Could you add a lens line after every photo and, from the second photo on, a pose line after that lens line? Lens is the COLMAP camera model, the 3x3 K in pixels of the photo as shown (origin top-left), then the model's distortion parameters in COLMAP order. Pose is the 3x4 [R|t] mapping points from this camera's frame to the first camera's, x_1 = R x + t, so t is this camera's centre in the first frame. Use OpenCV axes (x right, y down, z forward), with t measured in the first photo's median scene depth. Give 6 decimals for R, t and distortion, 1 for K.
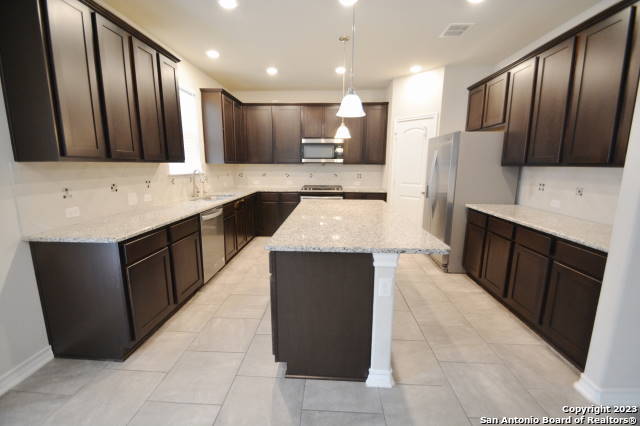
lens RADIAL K [[282.2, 0, 315.4], [0, 282.2, 217.5], [0, 0, 1]] dist [0.000168, -0.009519]
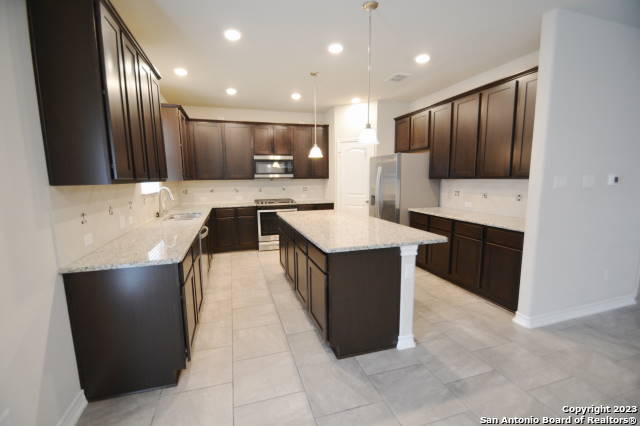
lens RADIAL K [[282.2, 0, 314.1], [0, 282.2, 217.3], [0, 0, 1]] dist [0.000168, -0.009519]
pose [[0.938961, -0.063498, 0.338112, -0.366477], [0.078328, 0.996464, -0.030386, -0.002839], [-0.334988, 0.055015, 0.940615, -0.080505]]
